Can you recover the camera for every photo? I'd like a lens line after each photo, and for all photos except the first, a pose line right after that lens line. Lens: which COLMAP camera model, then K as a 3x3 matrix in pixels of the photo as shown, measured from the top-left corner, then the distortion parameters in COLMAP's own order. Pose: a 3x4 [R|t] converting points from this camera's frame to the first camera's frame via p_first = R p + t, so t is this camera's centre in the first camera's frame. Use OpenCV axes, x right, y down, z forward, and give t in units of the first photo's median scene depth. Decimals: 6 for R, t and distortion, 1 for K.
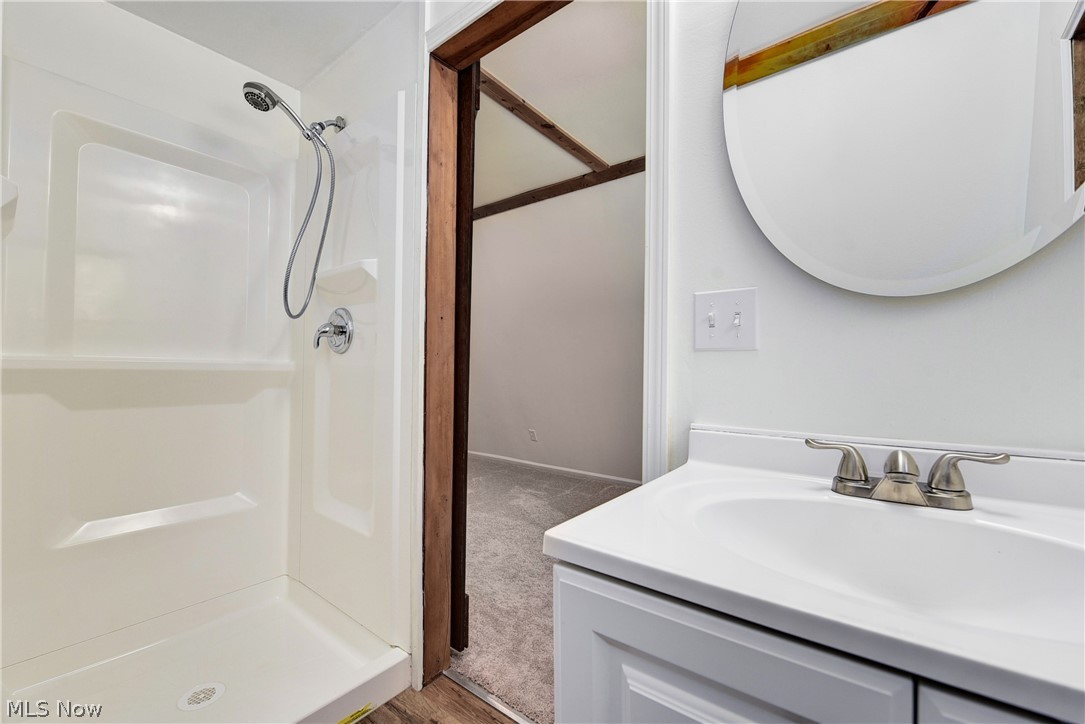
lens RADIAL K [[434.9, 0, 539.1], [0, 434.9, 362.2], [0, 0, 1]] dist [-0.009388, -0.000107]
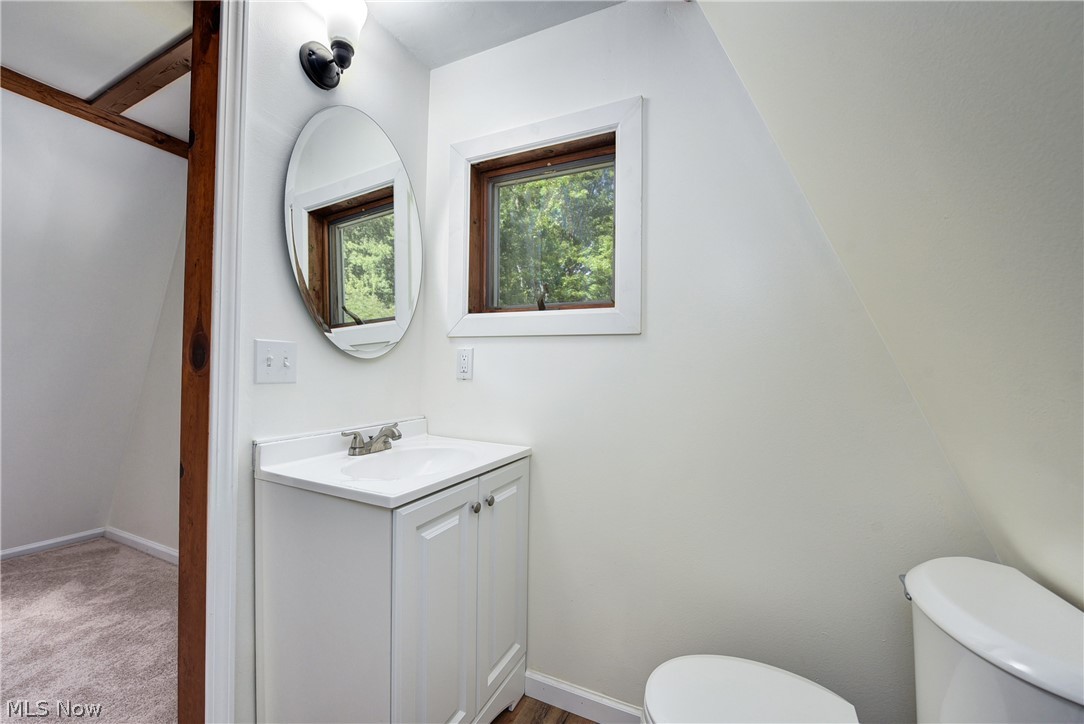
lens RADIAL K [[434.5, 0, 538.6], [0, 434.5, 362.2], [0, 0, 1]] dist [-0.009388, -0.000107]
pose [[-0.213178, -0.000646, 0.977013, -1.409887], [-0.026504, 0.999636, -0.005122, -0.138729], [-0.976654, -0.026986, -0.213117, 0.588800]]
